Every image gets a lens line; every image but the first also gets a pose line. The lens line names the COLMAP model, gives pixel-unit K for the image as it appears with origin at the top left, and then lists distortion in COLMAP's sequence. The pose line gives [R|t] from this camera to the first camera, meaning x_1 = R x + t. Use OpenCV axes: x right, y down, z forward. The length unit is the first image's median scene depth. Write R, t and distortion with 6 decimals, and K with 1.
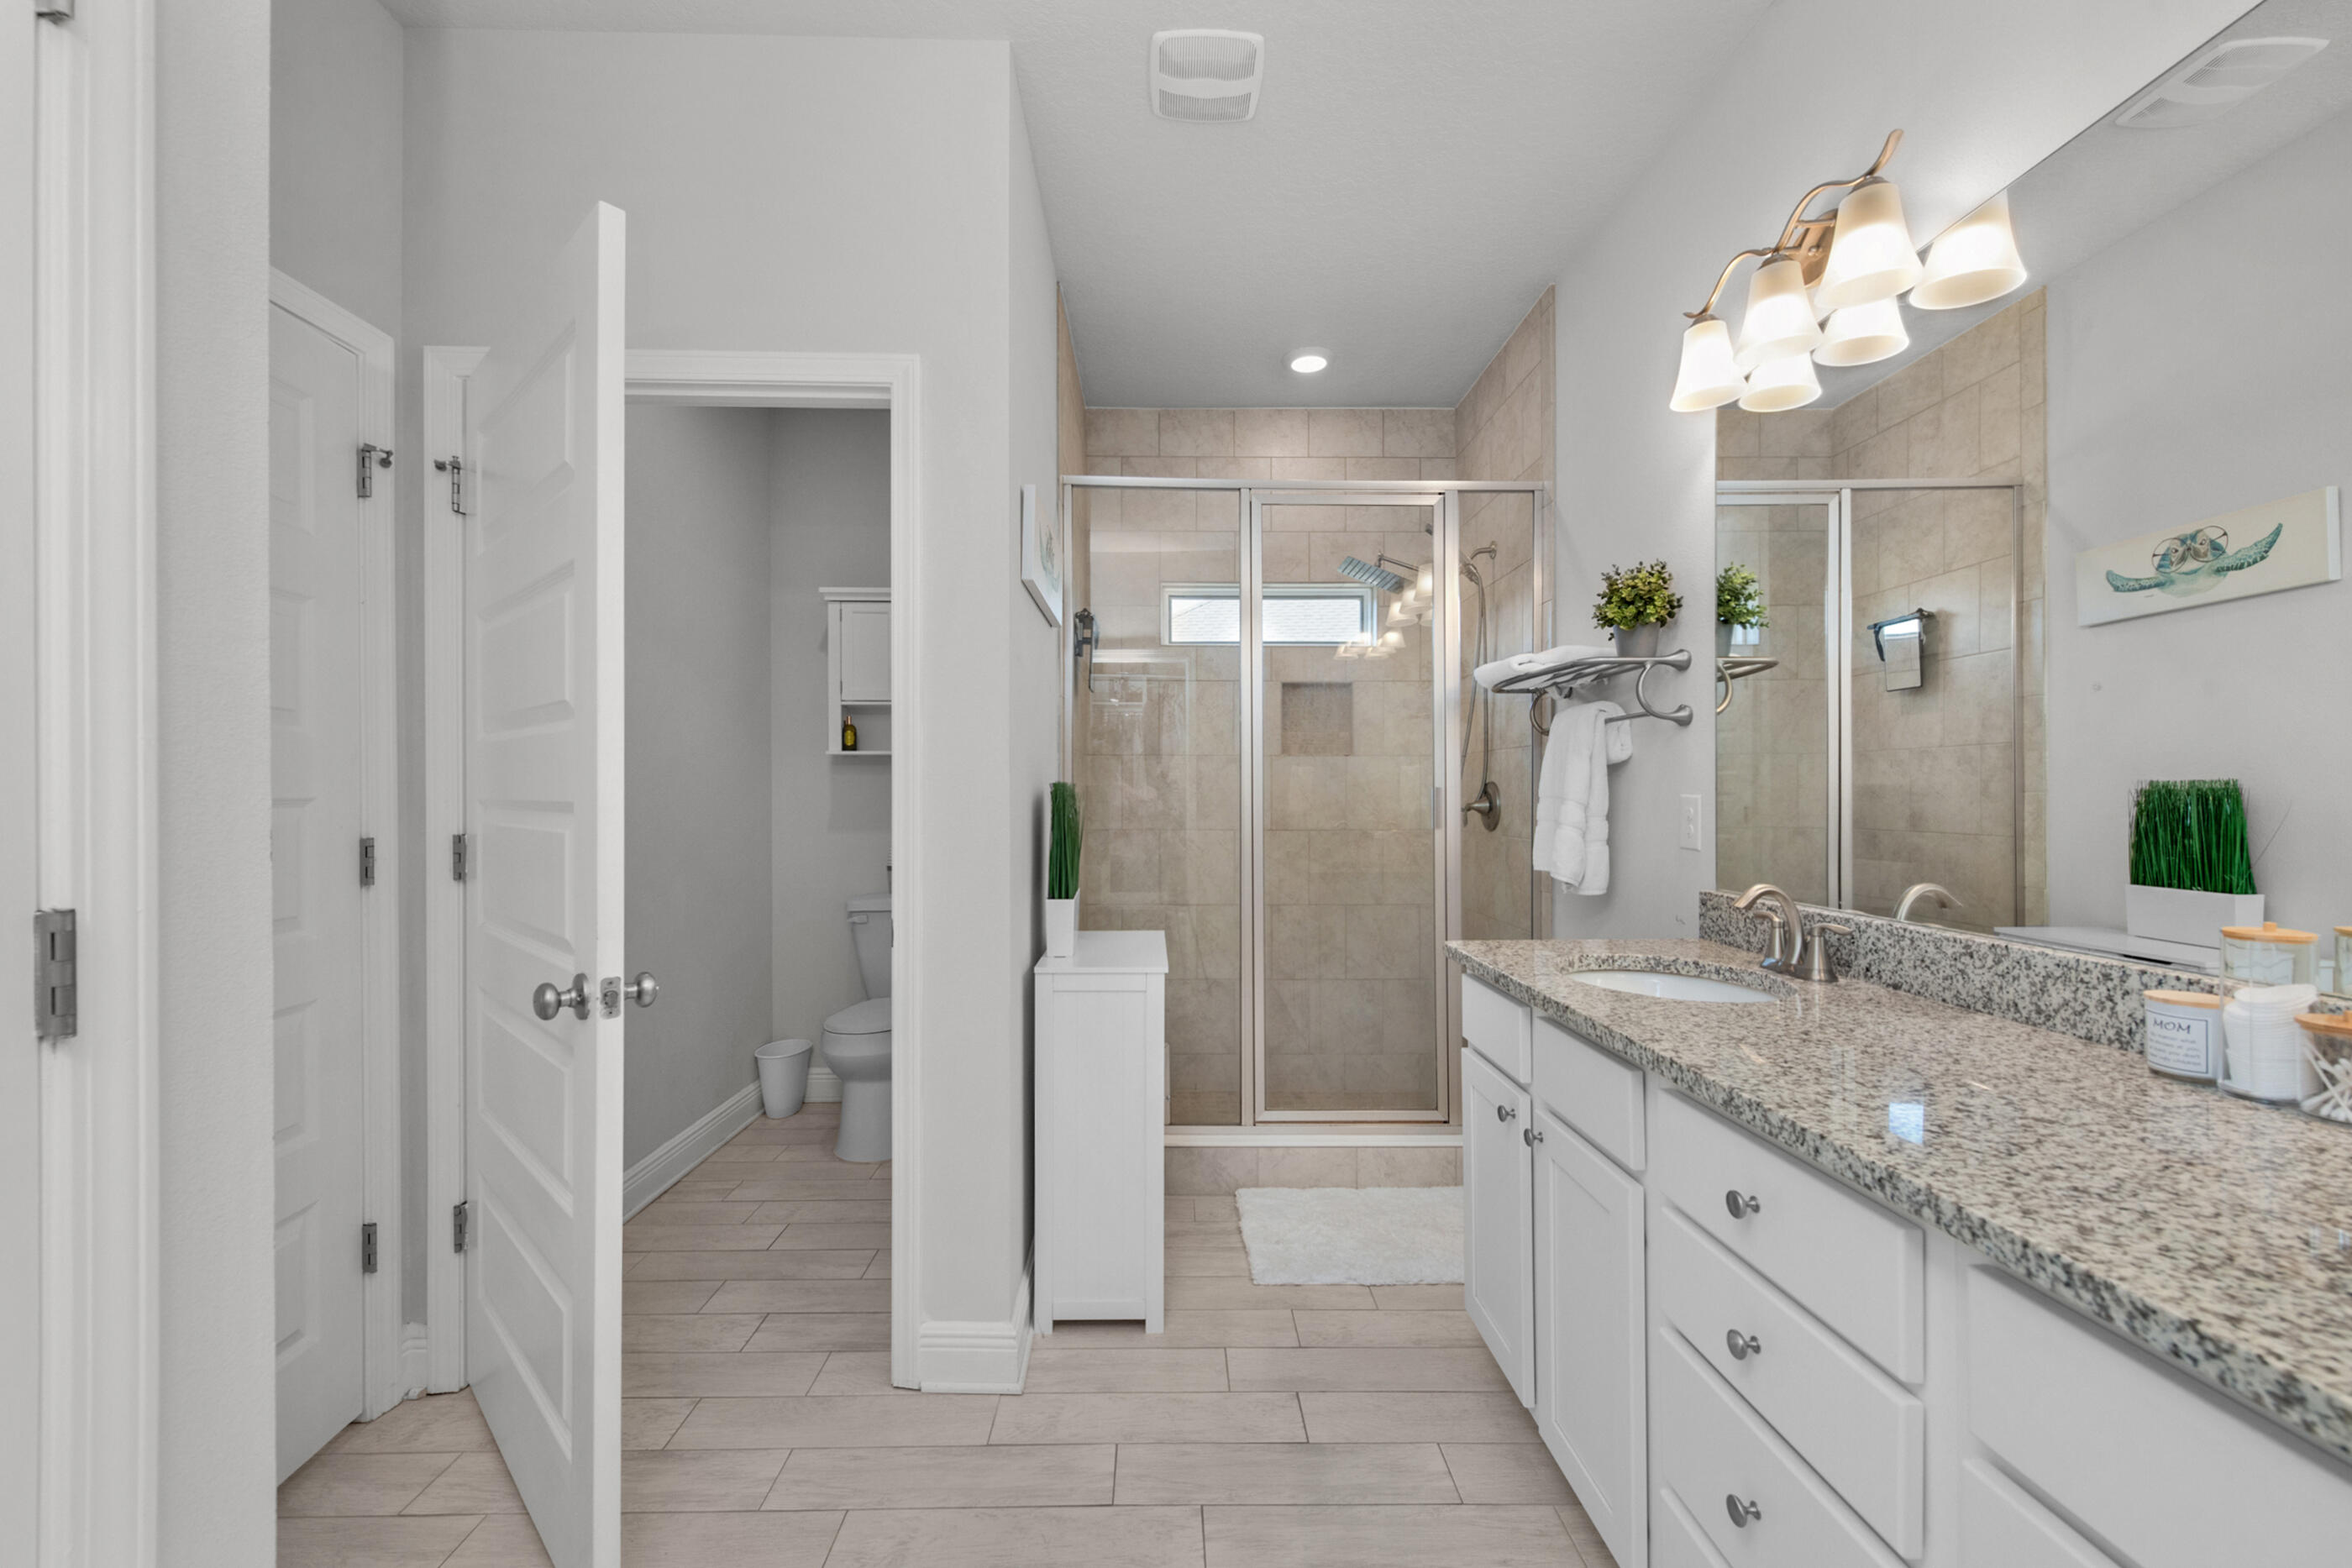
lens RADIAL K [[939.0, 0, 1180.7], [0, 939.0, 791.3], [0, 0, 1]] dist [-0.002562, -0.000229]
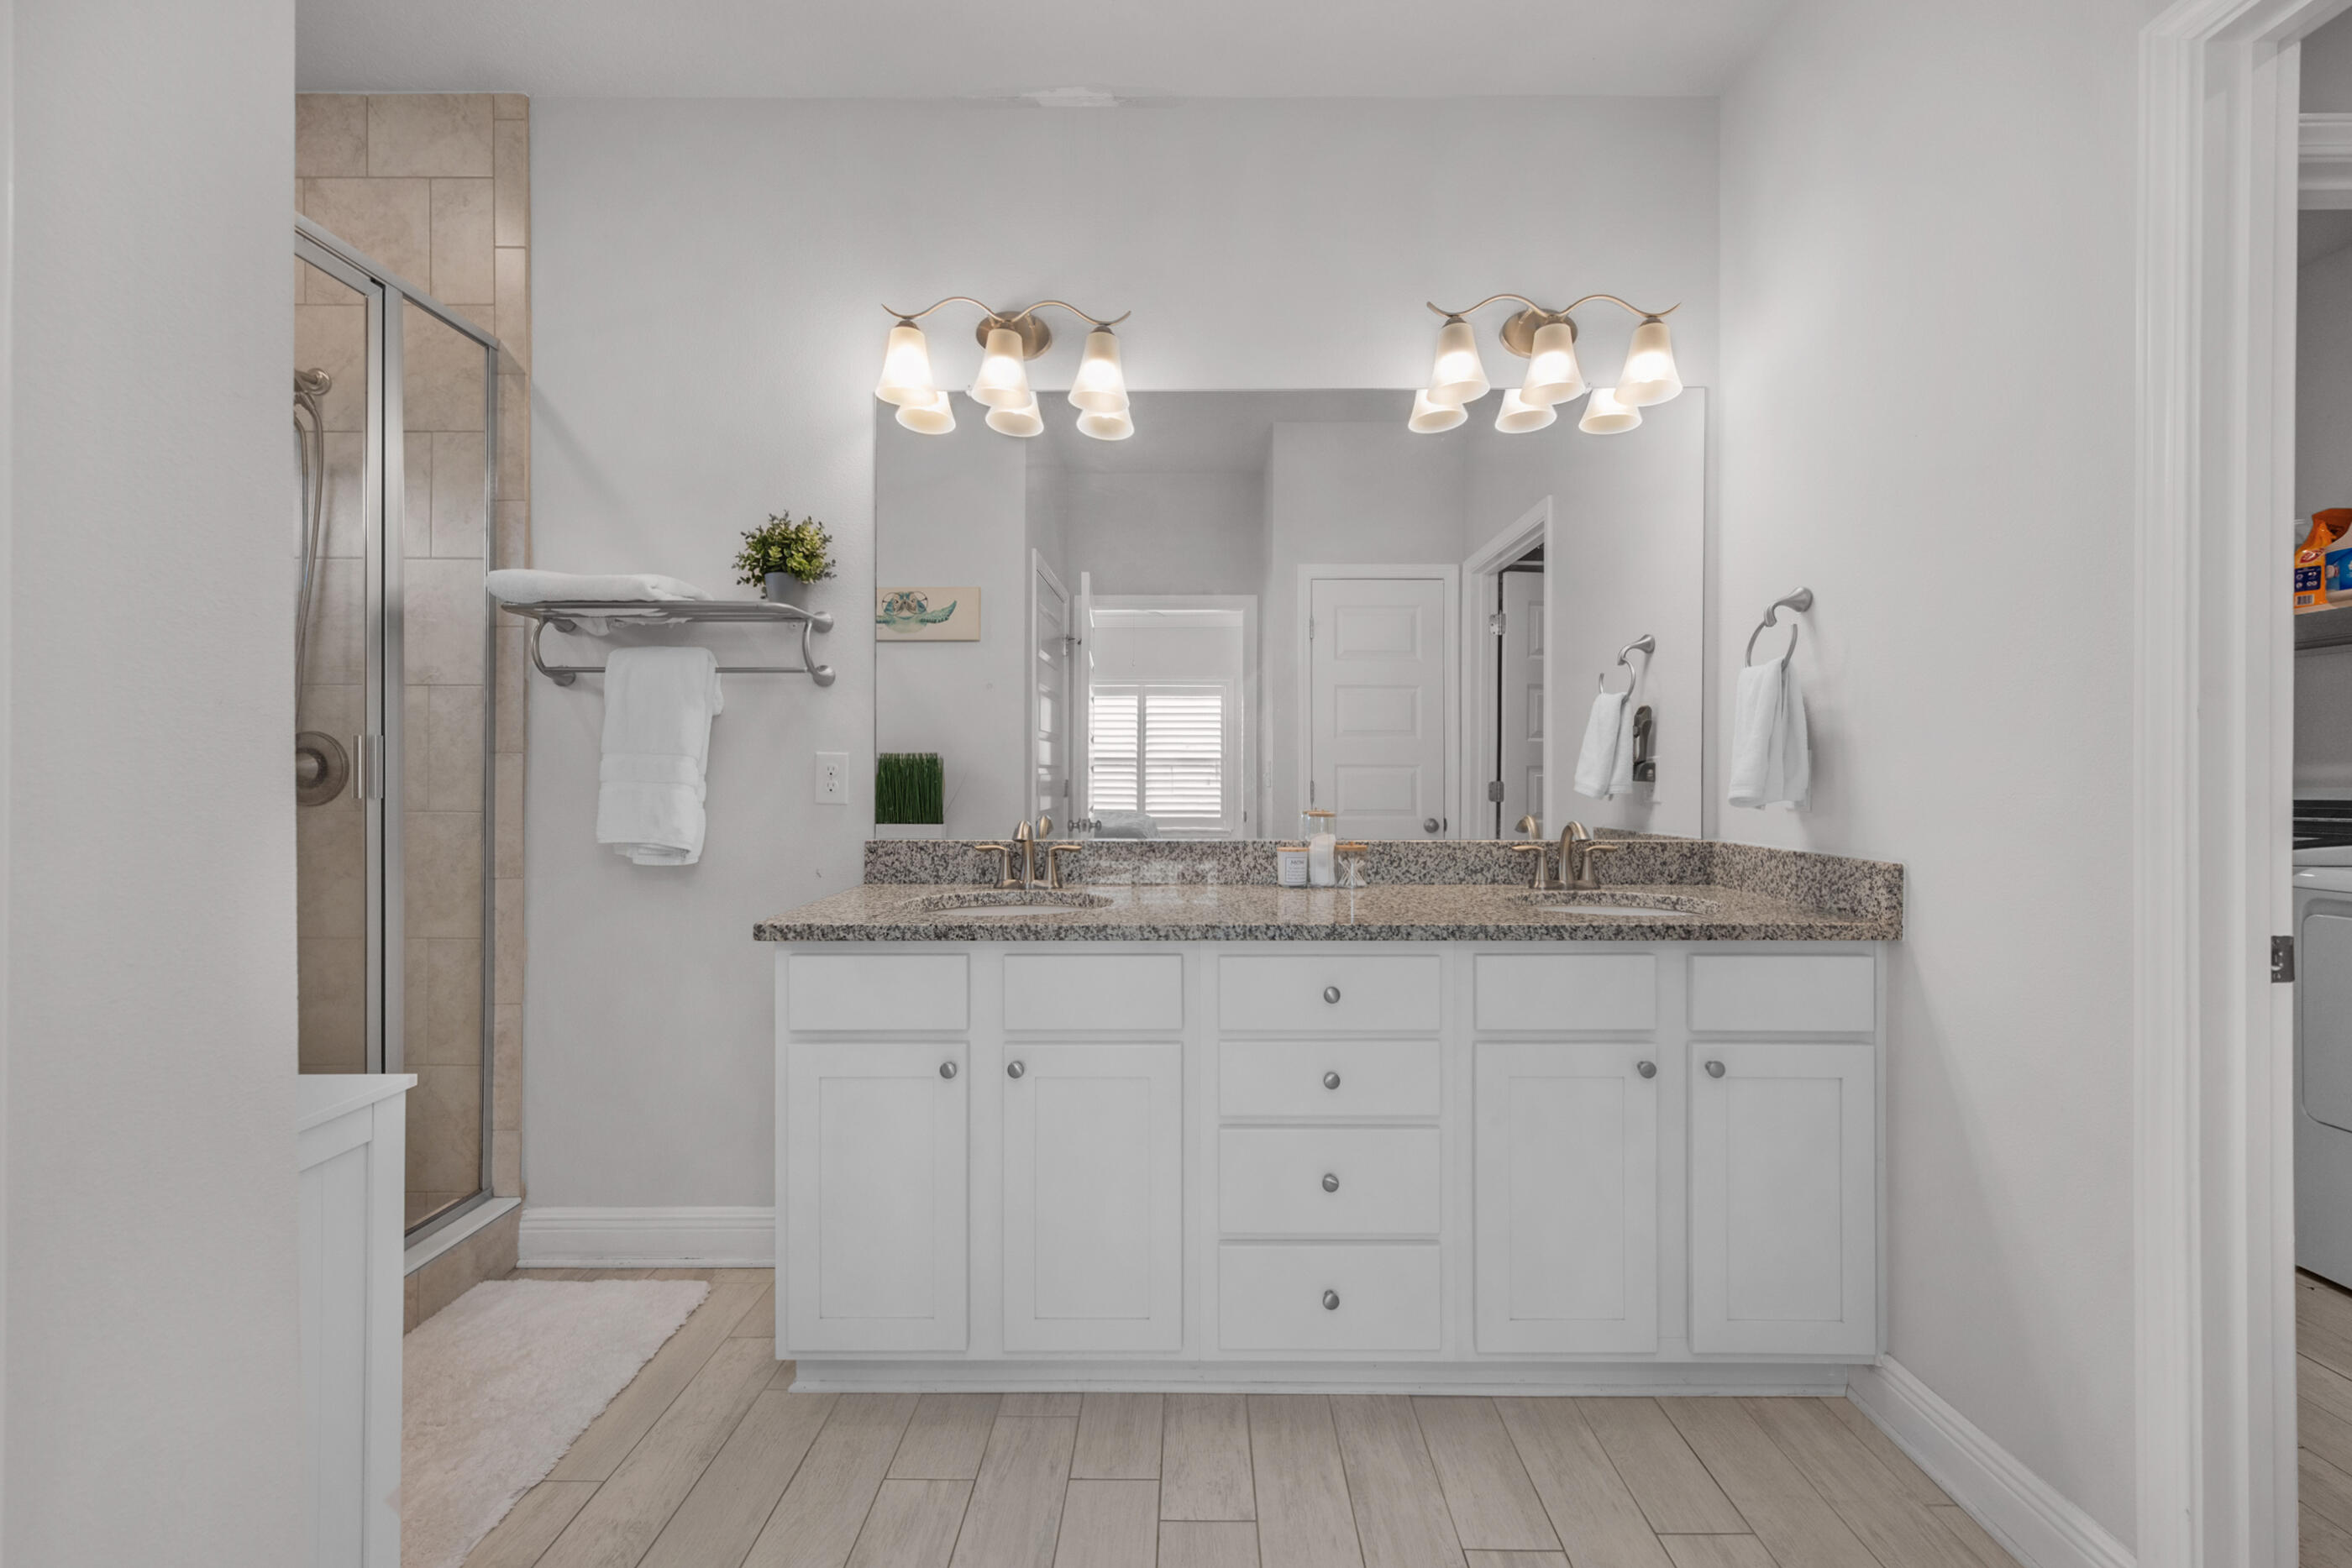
lens RADIAL K [[915.3, 0, 1176.0], [0, 915.3, 784.0], [0, 0, 1]] dist [-0.000134, -0.000014]
pose [[0.020159, -0.007225, 0.999771, -0.470470], [-0.003758, 0.999966, 0.007302, 0.029520], [-0.999790, -0.003904, 0.020131, 0.583892]]
